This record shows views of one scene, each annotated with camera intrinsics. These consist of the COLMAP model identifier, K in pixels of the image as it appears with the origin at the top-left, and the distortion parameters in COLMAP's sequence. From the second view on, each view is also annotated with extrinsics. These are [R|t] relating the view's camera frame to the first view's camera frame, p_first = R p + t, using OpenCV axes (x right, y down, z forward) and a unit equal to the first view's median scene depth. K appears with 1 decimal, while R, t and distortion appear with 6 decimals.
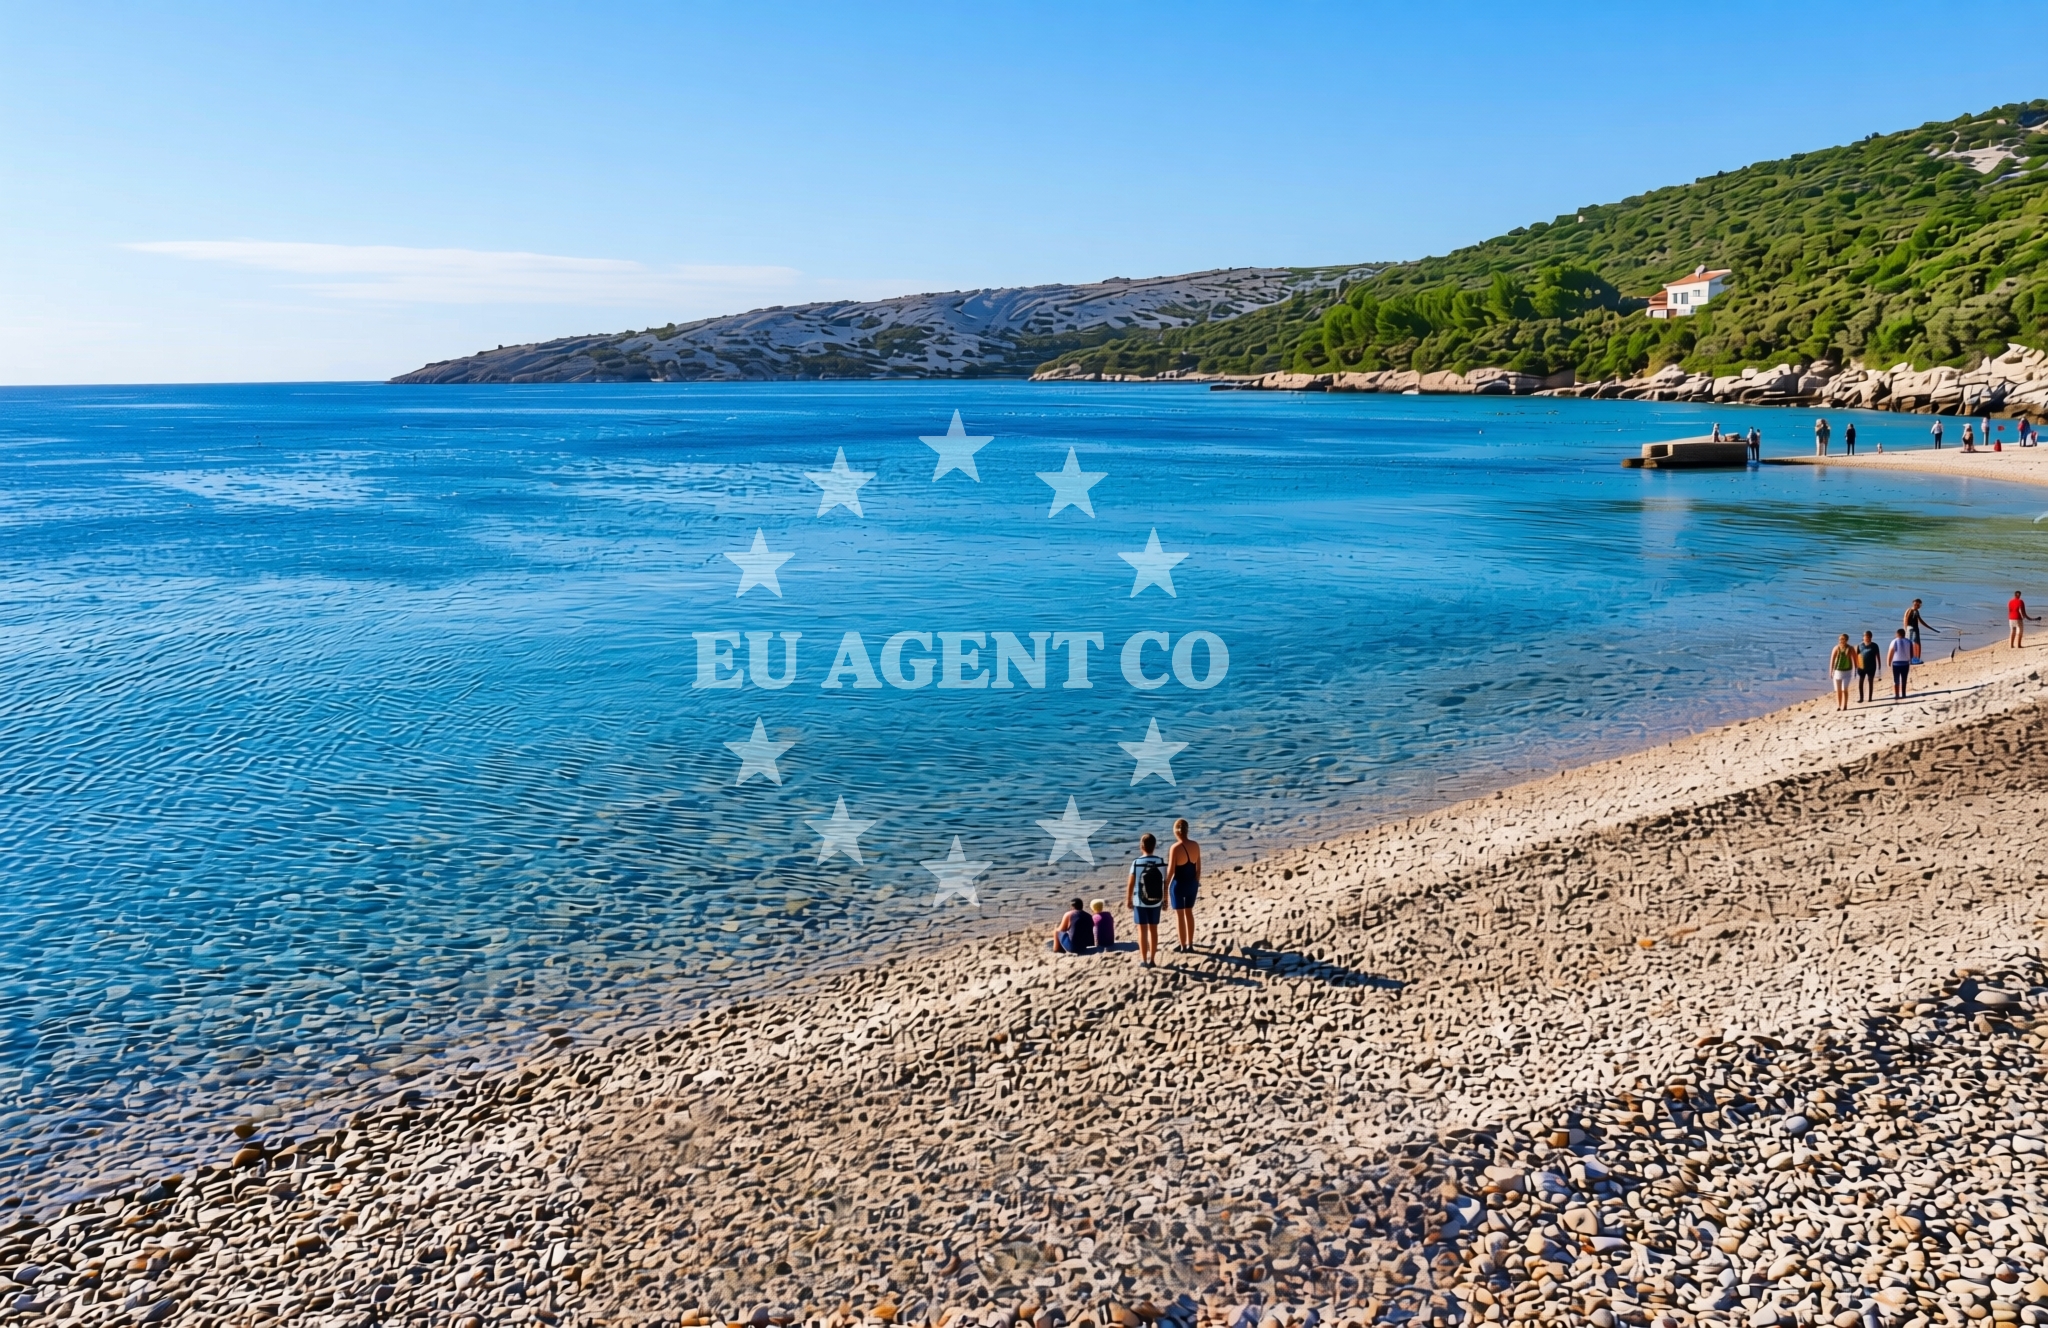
lens RADIAL K [[1347.9, 0, 1003.2], [0, 1347.9, 660.2], [0, 0, 1]] dist [-0.006240, -0.015081]
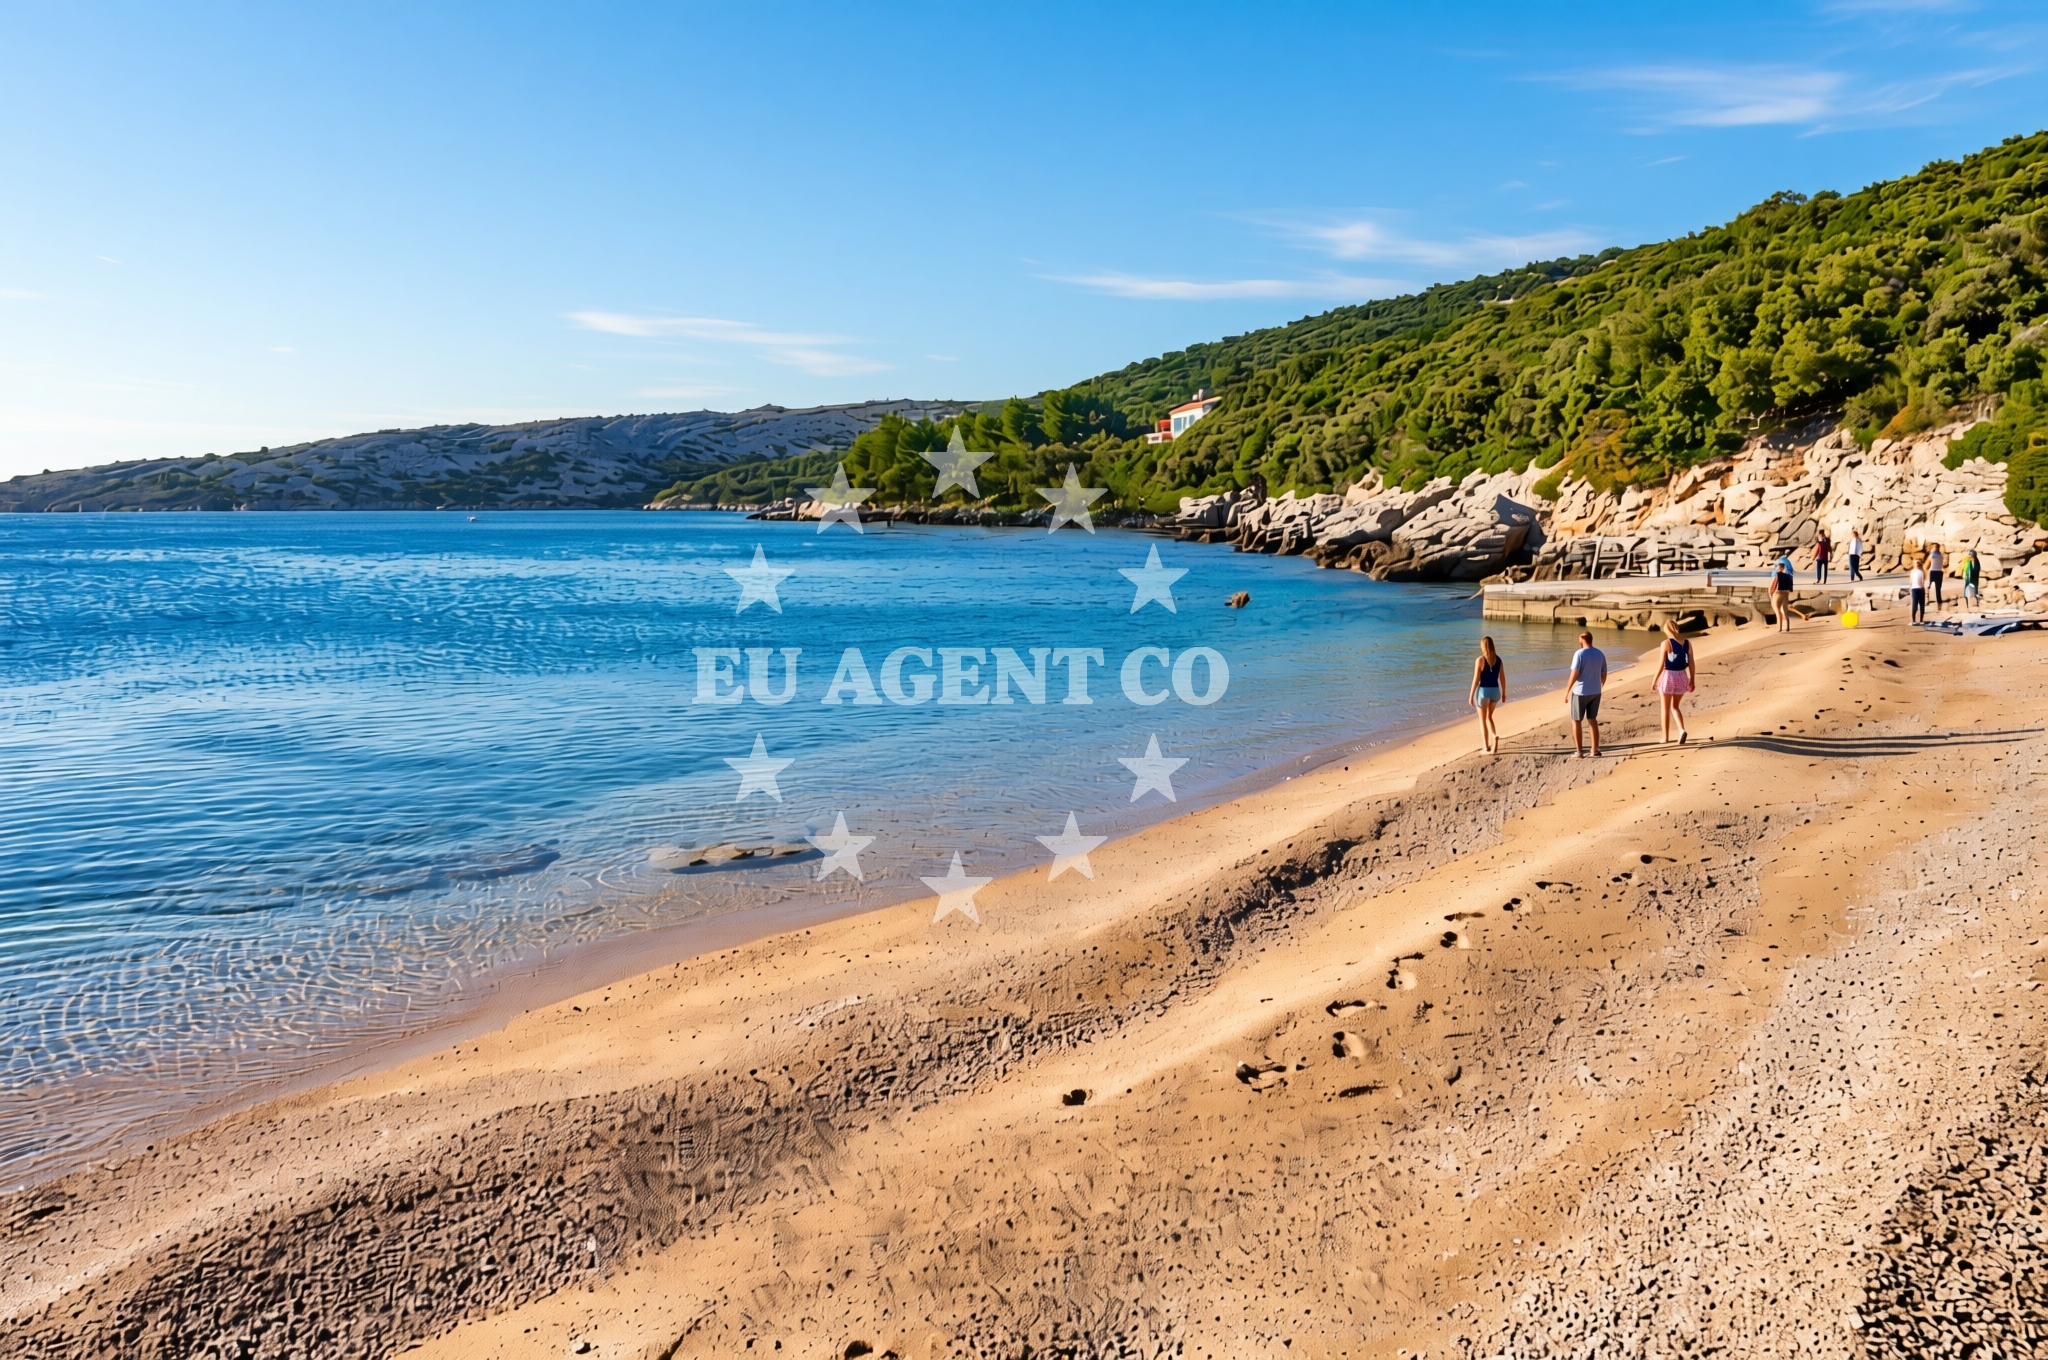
lens RADIAL K [[1237.9, 0, 1092.7], [0, 1237.9, 756.0], [0, 0, 1]] dist [-0.027921, -0.002008]
pose [[0.971486, -0.041417, 0.233452, 0.144998], [0.043263, 0.999060, -0.002792, -0.021399], [-0.233117, 0.012813, 0.972364, 0.102942]]
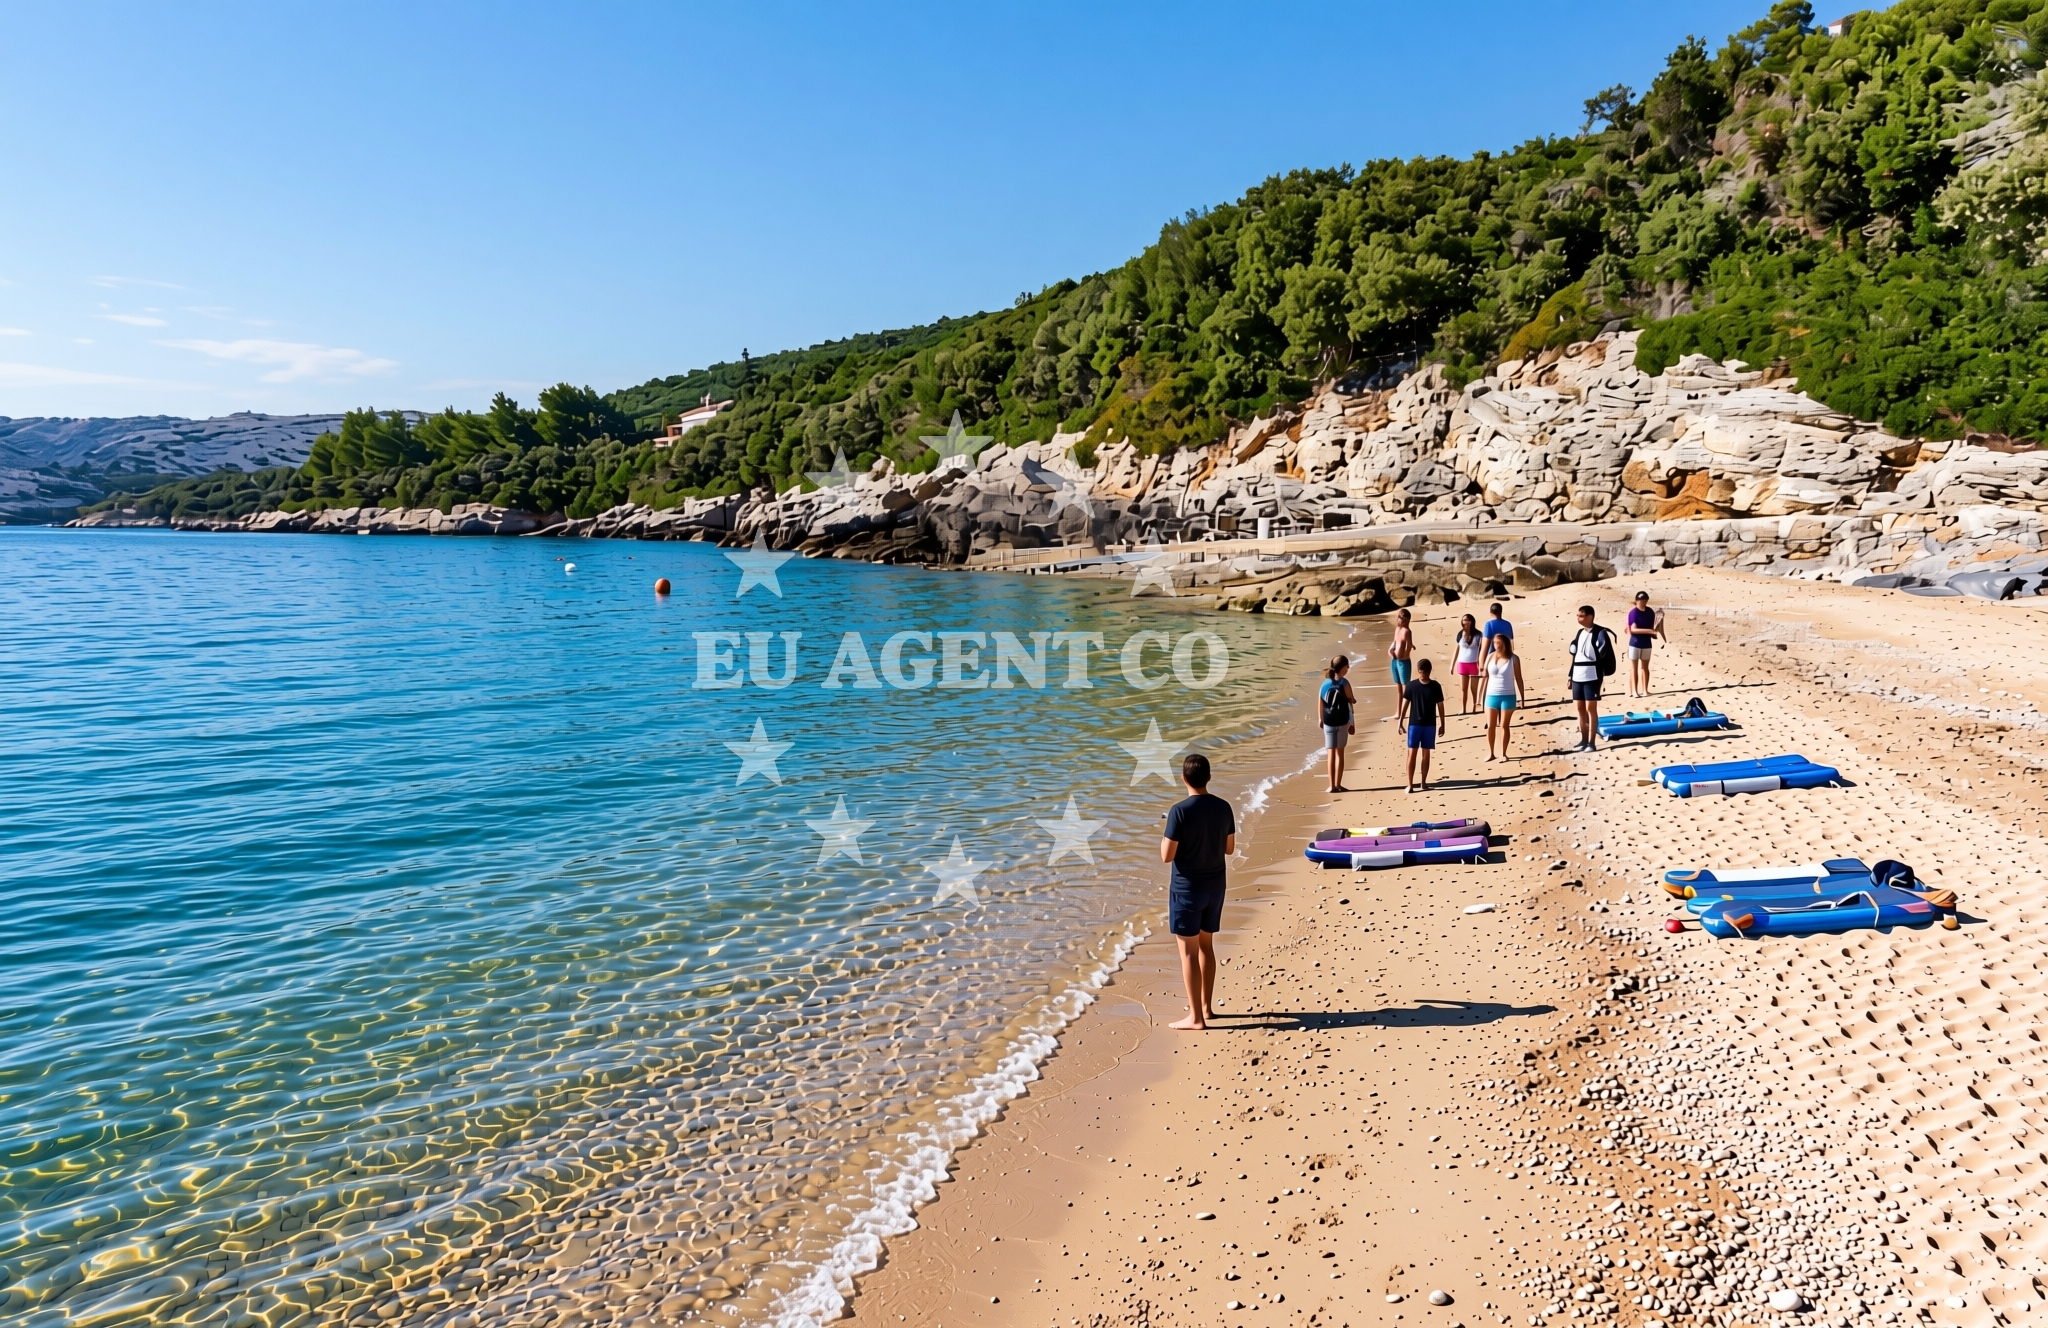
lens RADIAL K [[1141.4, 0, 1024.0], [0, 1141.4, 664.0], [0, 0, 1]] dist [-0.001148, -0.001258]
pose [[0.846340, -0.063707, 0.528819, 0.176538], [0.110445, 0.992233, -0.057225, -0.026648], [-0.521066, 0.106837, 0.846804, 0.157758]]
